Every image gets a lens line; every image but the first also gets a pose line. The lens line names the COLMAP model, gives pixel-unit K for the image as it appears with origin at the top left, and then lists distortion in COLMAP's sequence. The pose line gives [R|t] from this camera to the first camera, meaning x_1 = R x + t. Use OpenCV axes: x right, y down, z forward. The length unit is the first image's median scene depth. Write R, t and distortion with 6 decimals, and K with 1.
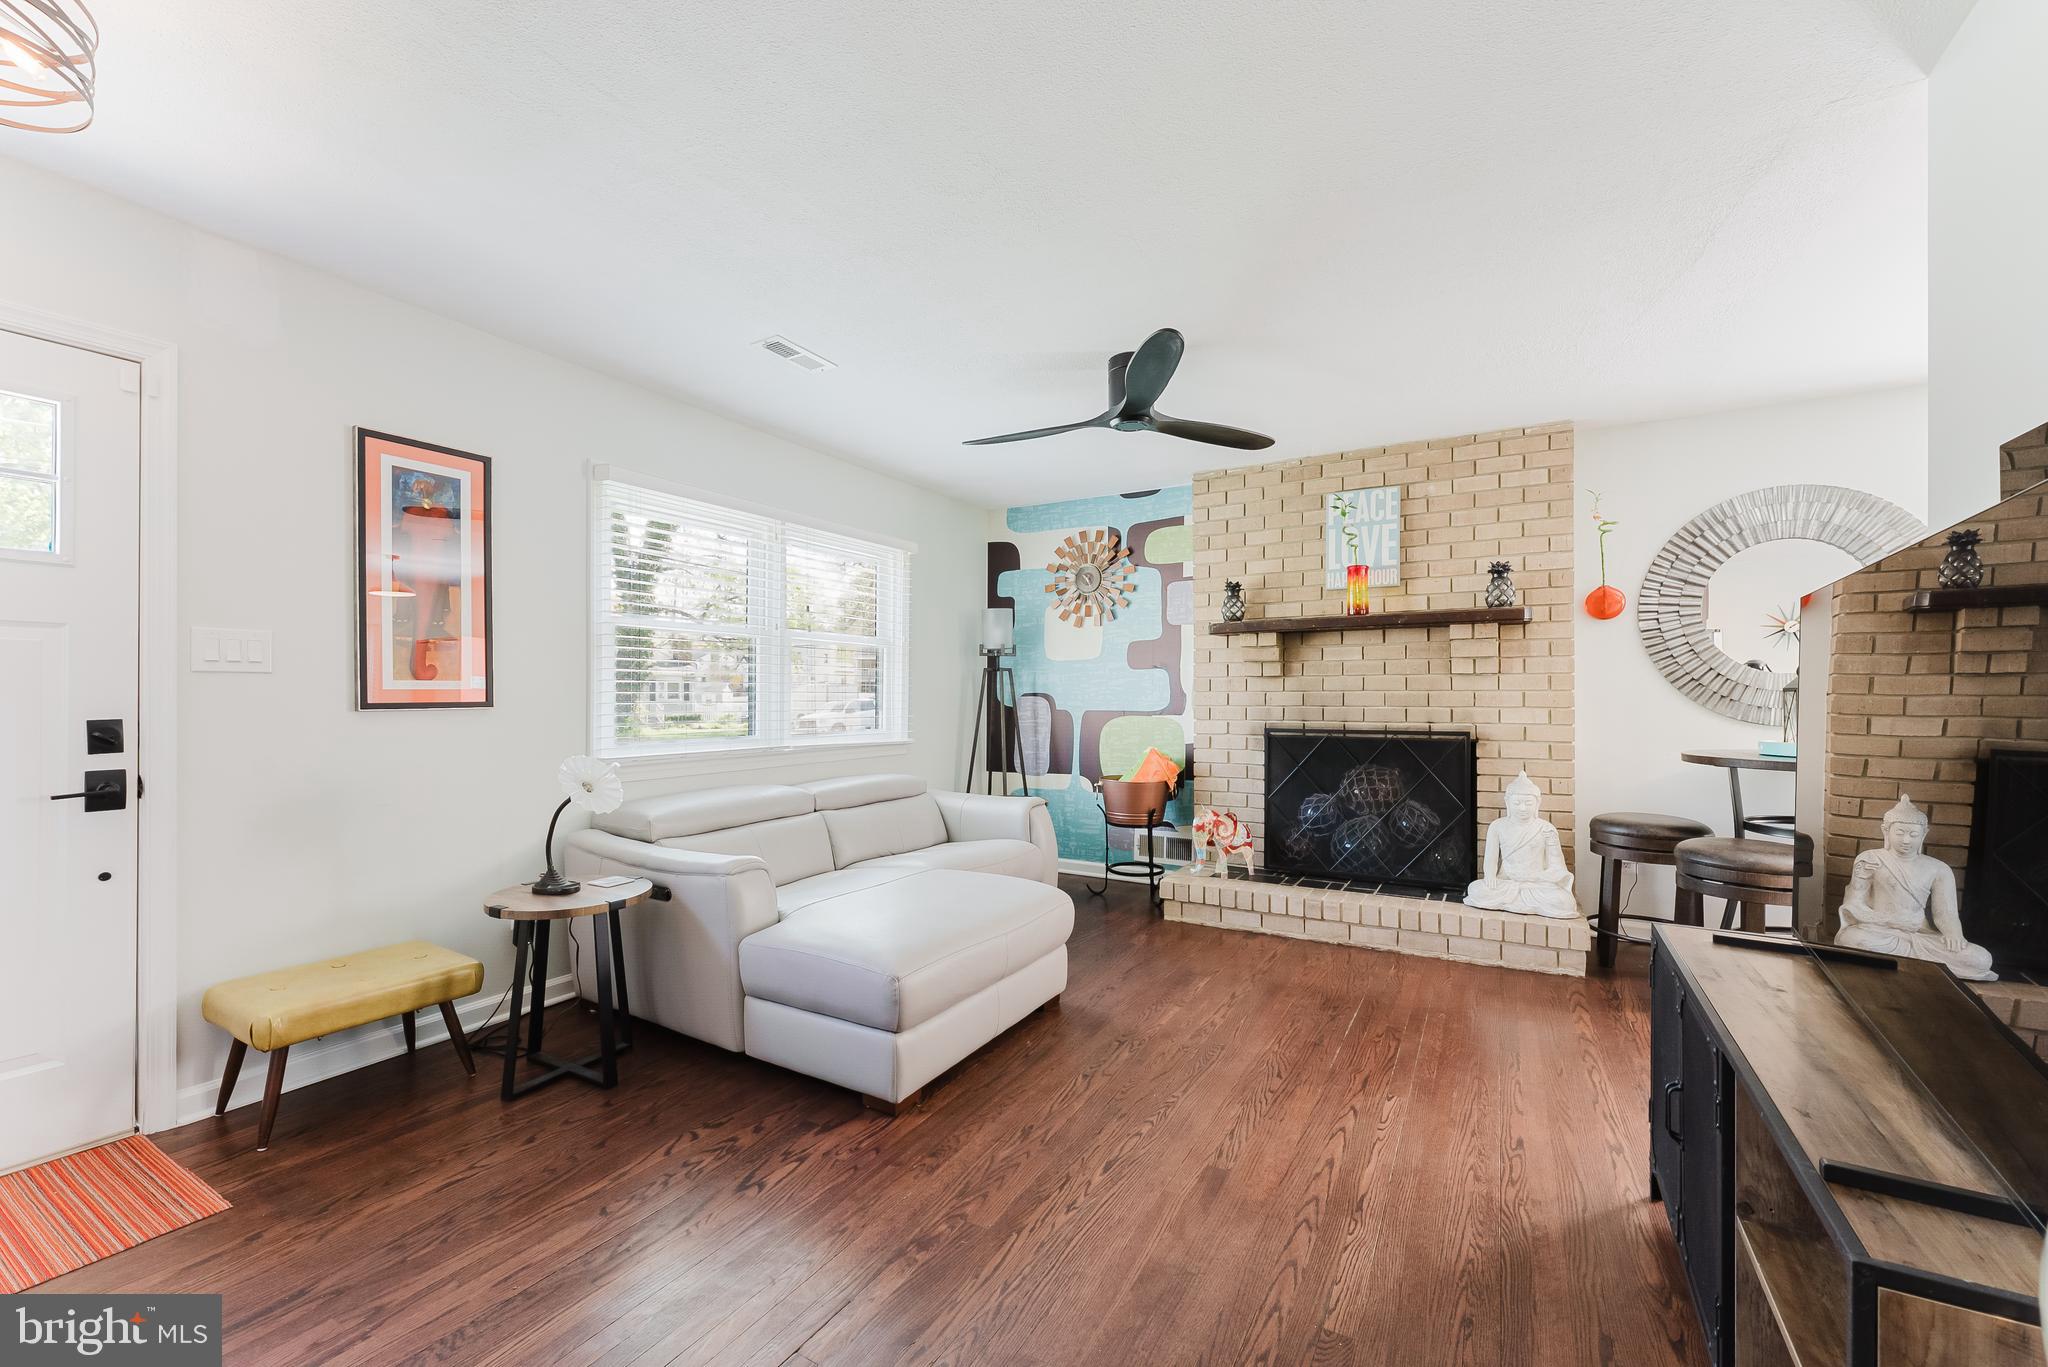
lens RADIAL K [[818.2, 0, 1034.3], [0, 818.2, 692.5], [0, 0, 1]] dist [0.000932, -0.000530]
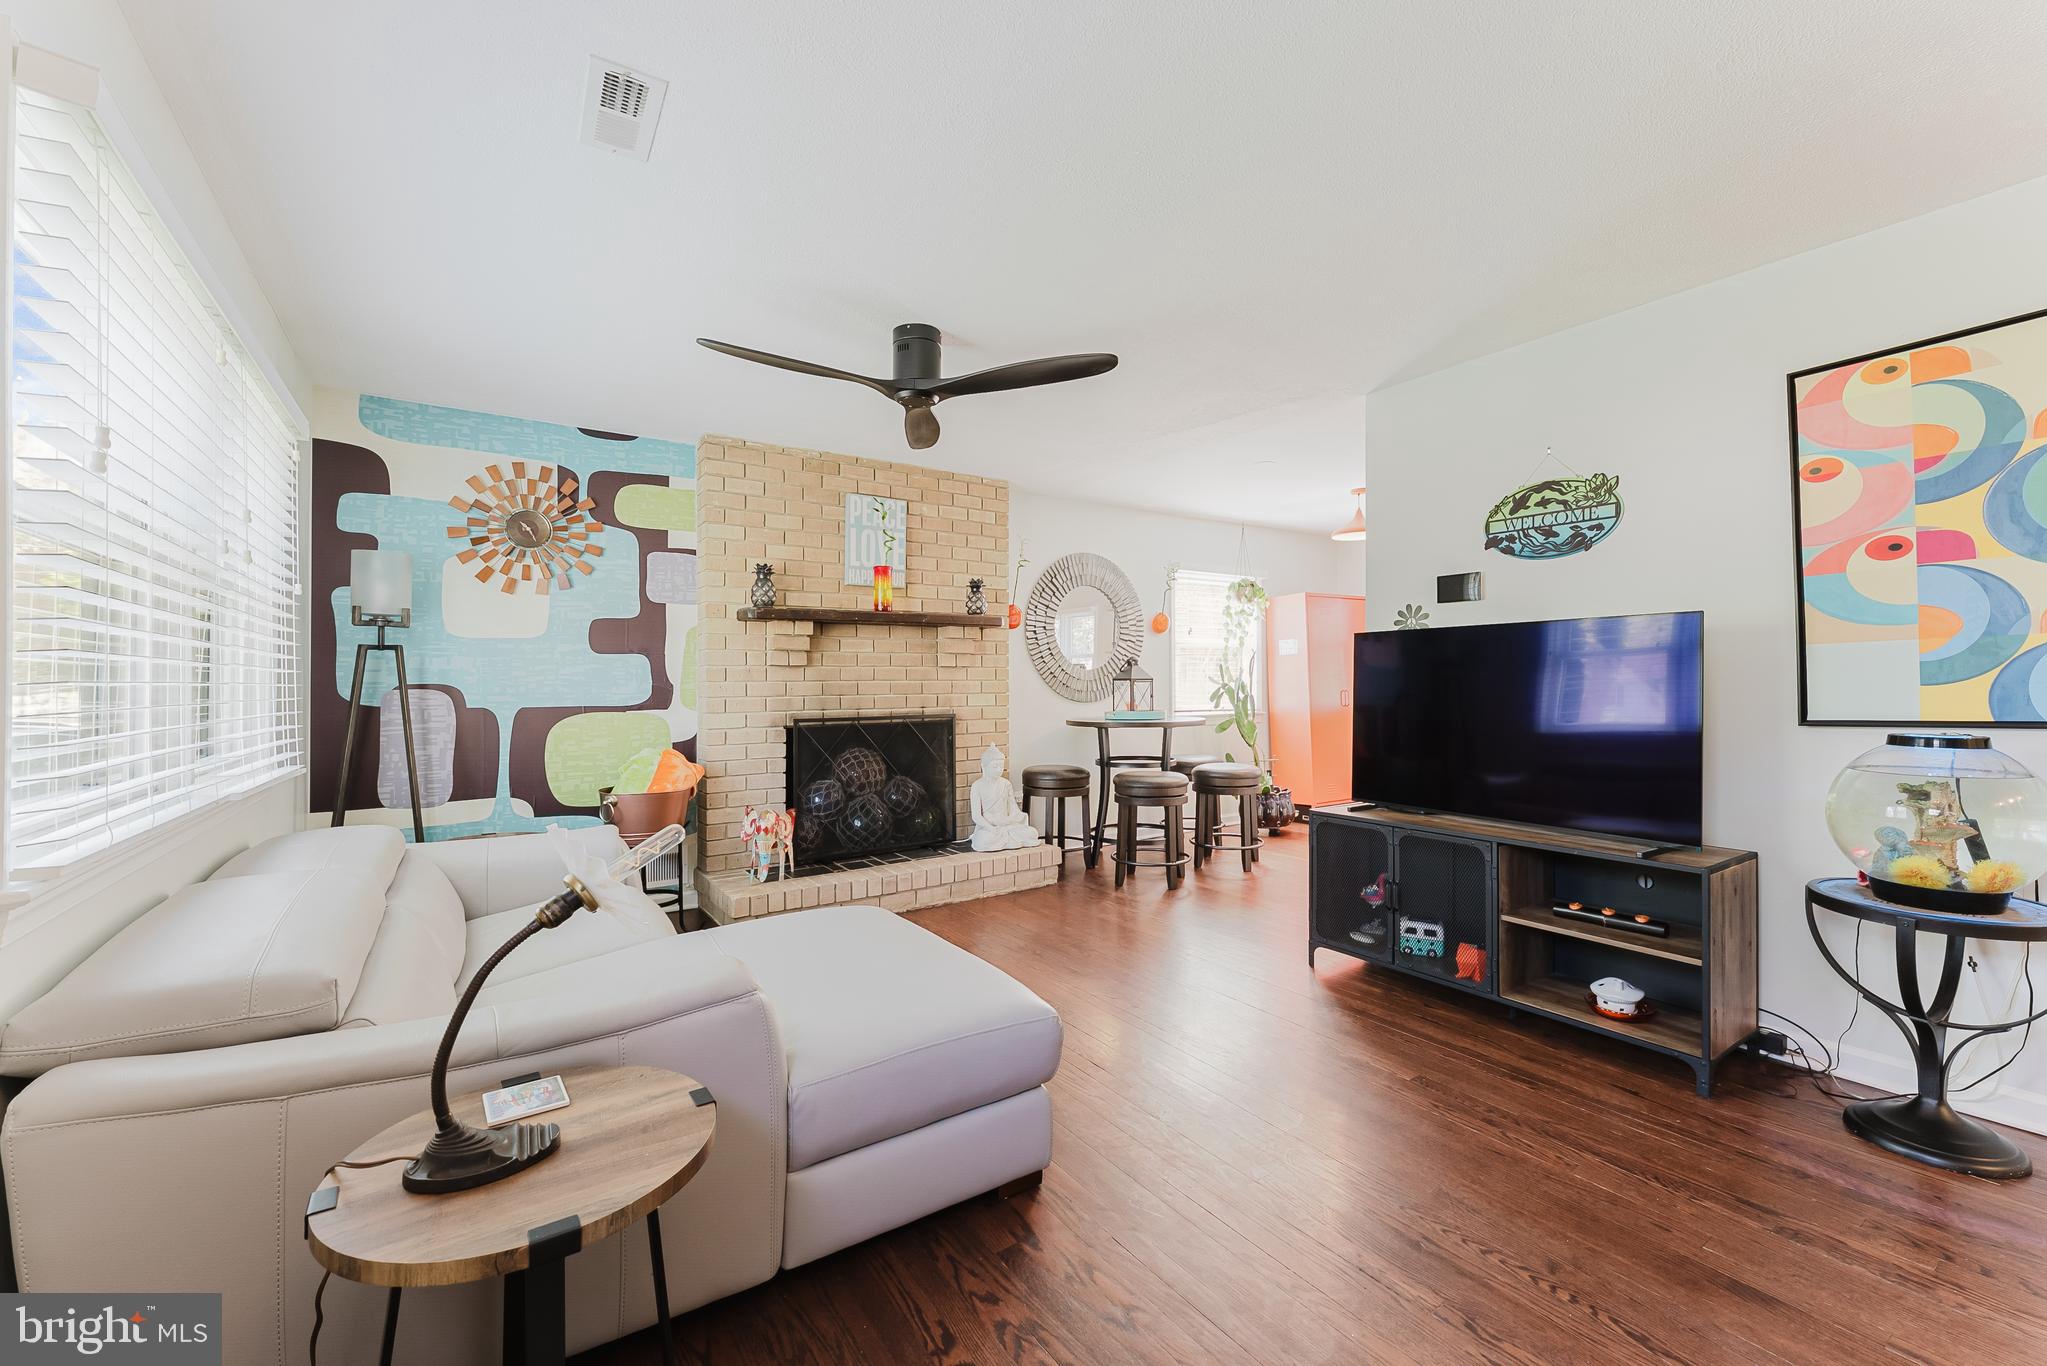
lens RADIAL K [[817.8, 0, 1026.8], [0, 817.8, 682.3], [0, 0, 1]] dist [0.000932, -0.000530]
pose [[0.442734, -0.002814, 0.896649, -0.468568], [0.002194, 0.999995, 0.002055, -0.001522], [-0.896650, 0.001057, 0.442738, 0.320377]]
